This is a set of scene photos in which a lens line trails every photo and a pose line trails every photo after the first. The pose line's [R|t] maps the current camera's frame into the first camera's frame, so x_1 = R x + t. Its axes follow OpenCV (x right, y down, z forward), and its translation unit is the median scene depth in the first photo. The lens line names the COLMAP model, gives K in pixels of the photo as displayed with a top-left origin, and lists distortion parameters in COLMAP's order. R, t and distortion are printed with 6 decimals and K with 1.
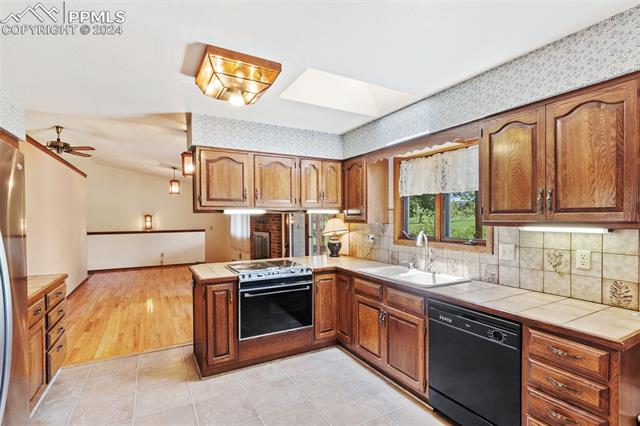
lens RADIAL K [[299.0, 0, 316.8], [0, 299.0, 219.9], [0, 0, 1]] dist [-0.010029, 0.001455]
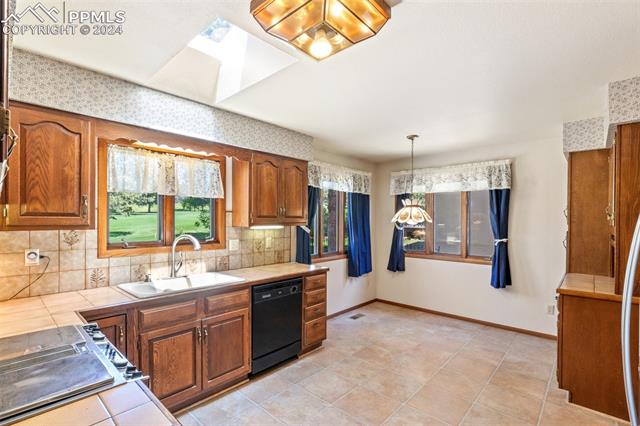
lens RADIAL K [[299.0, 0, 318.4], [0, 299.0, 218.2], [0, 0, 1]] dist [-0.010029, 0.001455]
pose [[-0.336084, 0.006212, 0.941811, -0.853555], [0.003103, 0.999980, -0.005488, -0.010368], [-0.941827, 0.001078, -0.336097, 1.145591]]
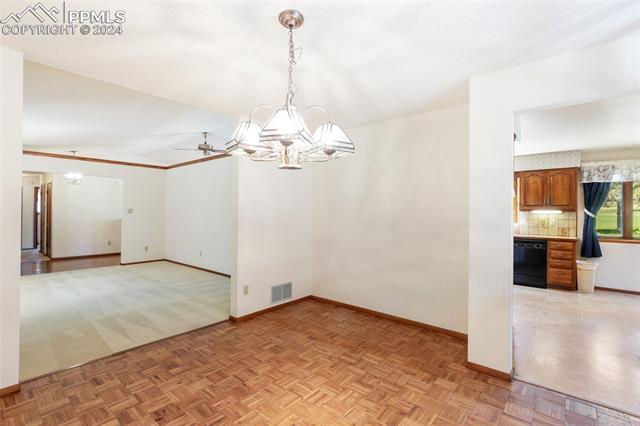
lens RADIAL K [[299.0, 0, 320.8], [0, 299.0, 210.4], [0, 0, 1]] dist [-0.010029, 0.001455]
pose [[0.931686, 0.014071, 0.362993, -2.048185], [-0.007712, 0.999790, -0.018962, 0.077790], [-0.363183, 0.014868, 0.931599, -0.822071]]
